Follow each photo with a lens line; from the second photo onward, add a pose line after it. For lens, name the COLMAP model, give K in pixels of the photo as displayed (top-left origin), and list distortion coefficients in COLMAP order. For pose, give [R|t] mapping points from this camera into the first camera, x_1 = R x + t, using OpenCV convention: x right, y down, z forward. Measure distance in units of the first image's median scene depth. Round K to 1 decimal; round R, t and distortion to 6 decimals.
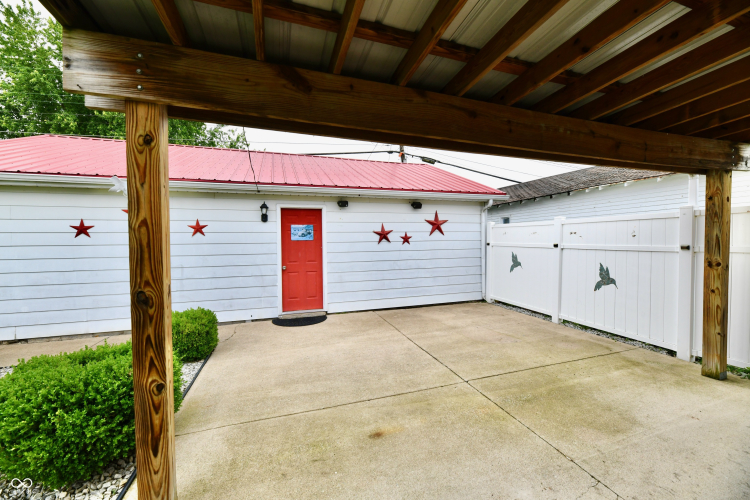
lens RADIAL K [[296.8, 0, 383.2], [0, 296.8, 248.2], [0, 0, 1]] dist [-0.000177, -0.000278]
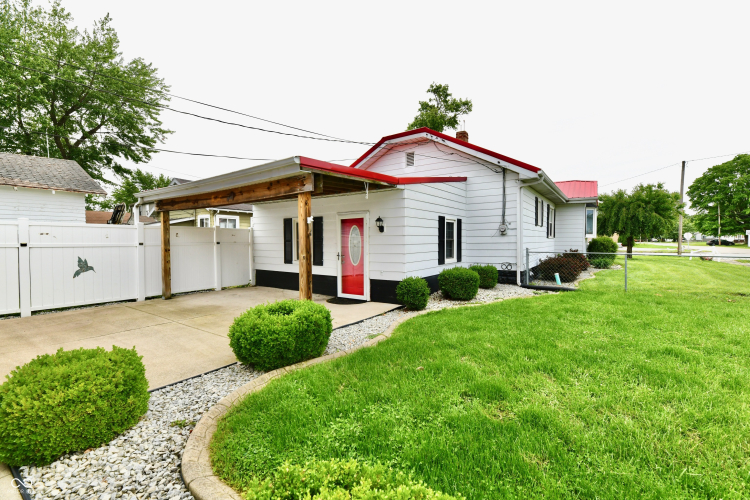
lens RADIAL K [[313.4, 0, 400.3], [0, 313.4, 247.6], [0, 0, 1]] dist [-0.000072, 0.000041]
pose [[-0.630983, -0.008446, 0.775750, -1.628776], [0.027819, 0.999051, 0.033504, 0.001906], [-0.775297, 0.042721, -0.630150, 0.937303]]
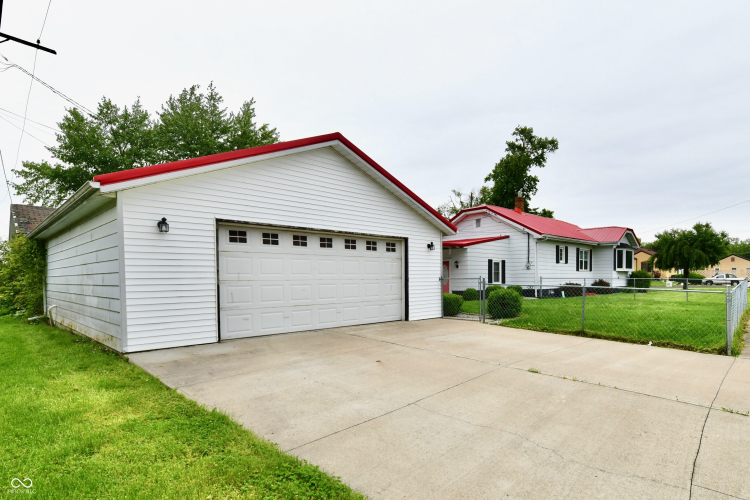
lens RADIAL K [[402.9, 0, 439.1], [0, 402.9, 286.9], [0, 0, 1]] dist [0.000405, -0.000622]
pose [[-0.501010, -0.007311, 0.865411, -4.500651], [0.032401, 0.999105, 0.027198, 0.064032], [-0.864835, 0.041667, -0.500324, 2.658110]]
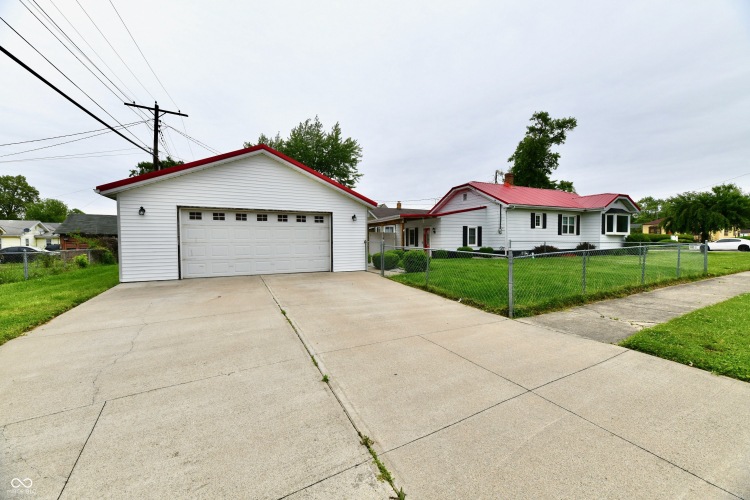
lens RADIAL K [[296.8, 0, 383.2], [0, 296.8, 248.2], [0, 0, 1]] dist [-0.000177, -0.000278]
pose [[-0.141281, -0.013408, 0.989879, -4.874854], [0.030613, 0.999371, 0.017905, 0.102227], [-0.989496, 0.032833, -0.140782, 1.369792]]
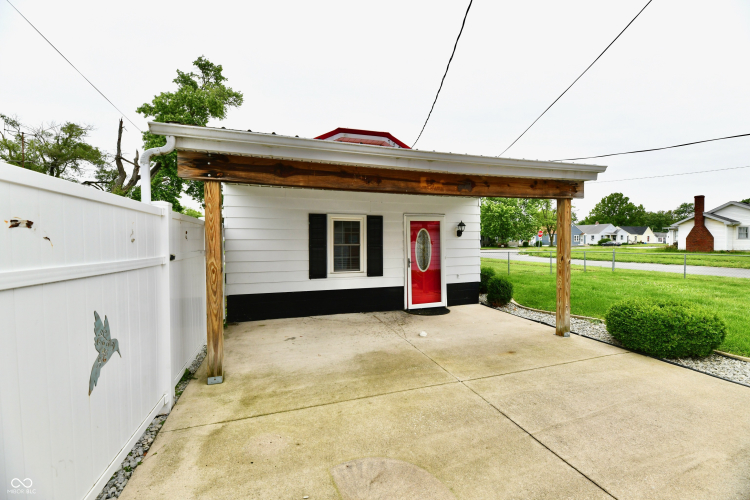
lens RADIAL K [[296.8, 0, 383.2], [0, 296.8, 248.2], [0, 0, 1]] dist [-0.000177, -0.000278]
pose [[-0.999893, 0.013529, -0.005513, 0.460796], [0.013262, 0.998863, 0.045784, -0.050702], [0.006126, 0.045706, -0.998936, 1.690713]]
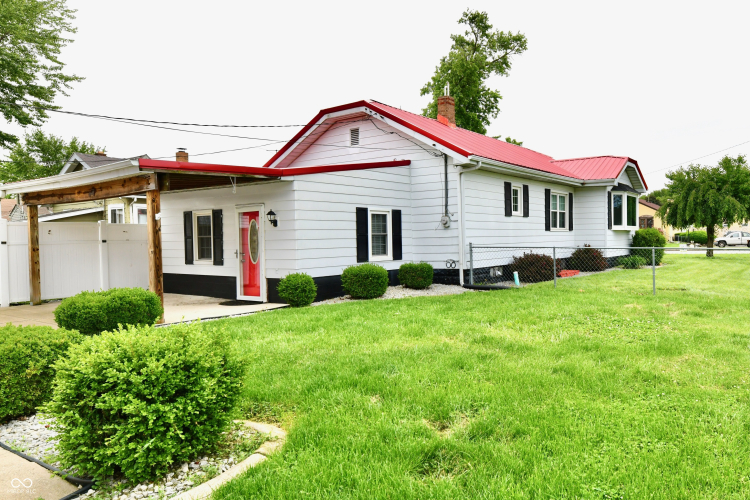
lens RADIAL K [[500.9, 0, 496.5], [0, 500.9, 247.8], [0, 0, 1]] dist [-0.001147, 0.005220]
pose [[-0.660990, 0.001402, 0.750393, -3.032630], [0.039197, 0.998698, 0.032660, 0.045012], [-0.749370, 0.051001, -0.660184, 0.744701]]
